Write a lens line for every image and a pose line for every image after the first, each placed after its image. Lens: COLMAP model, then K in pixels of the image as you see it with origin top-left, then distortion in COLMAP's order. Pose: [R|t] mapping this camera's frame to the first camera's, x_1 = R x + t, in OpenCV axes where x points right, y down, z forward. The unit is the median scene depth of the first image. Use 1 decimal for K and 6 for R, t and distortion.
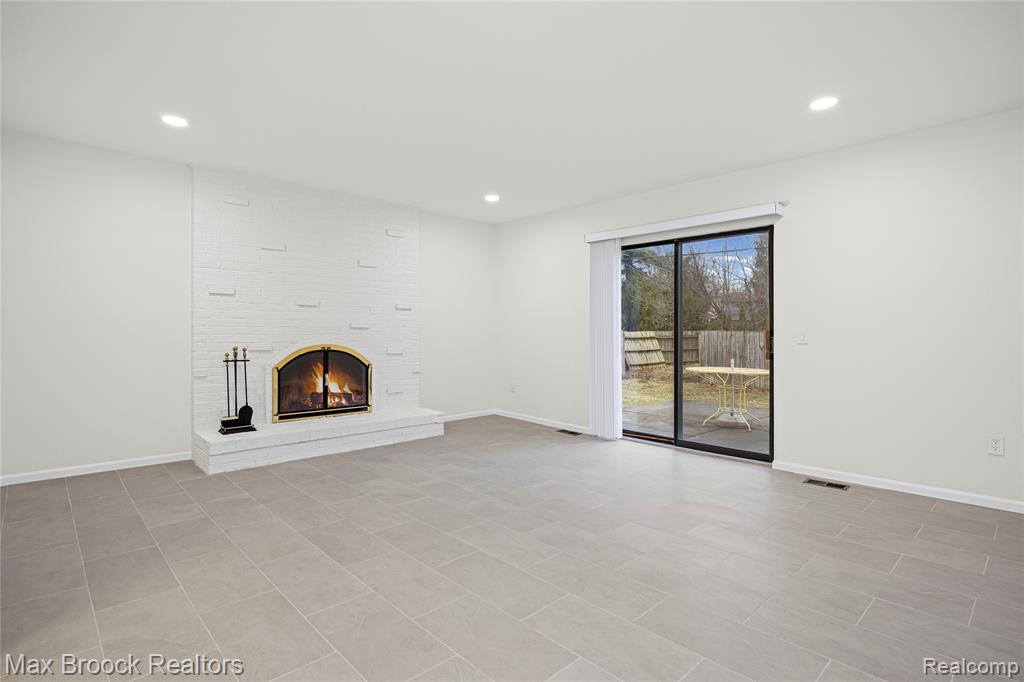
lens RADIAL K [[519.8, 0, 511.7], [0, 519.8, 330.8], [0, 0, 1]] dist [0.012707, -0.014932]
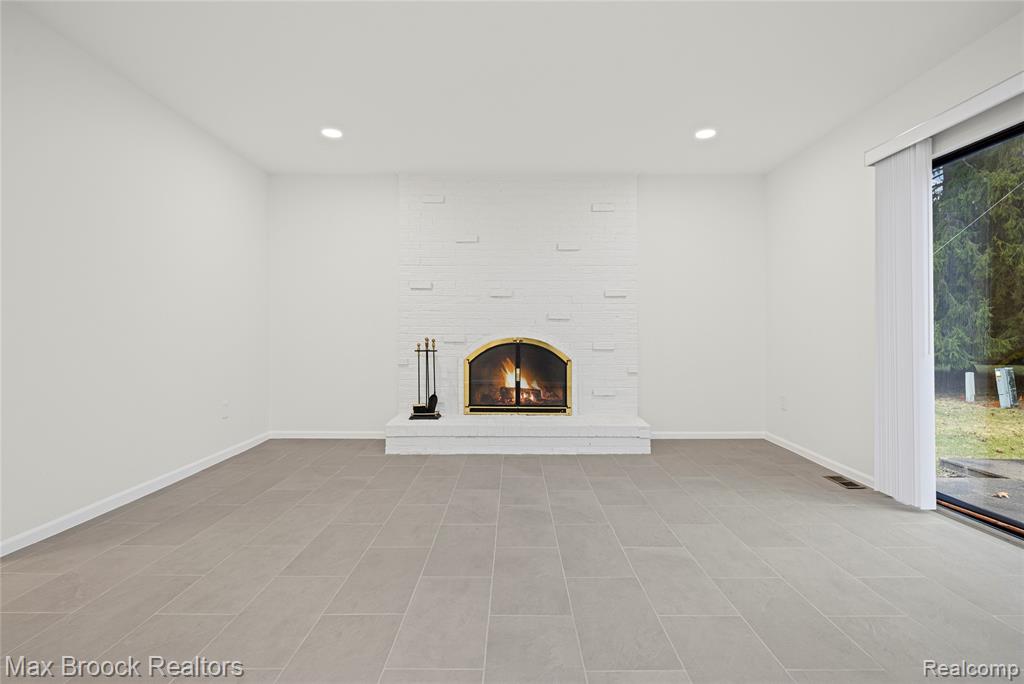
lens RADIAL K [[519.8, 0, 511.7], [0, 519.8, 331.8], [0, 0, 1]] dist [0.012707, -0.014932]
pose [[0.721312, -0.007852, -0.692565, 0.290997], [0.001490, 0.999951, -0.009785, 0.026572], [0.692608, 0.006026, 0.721289, 0.324193]]
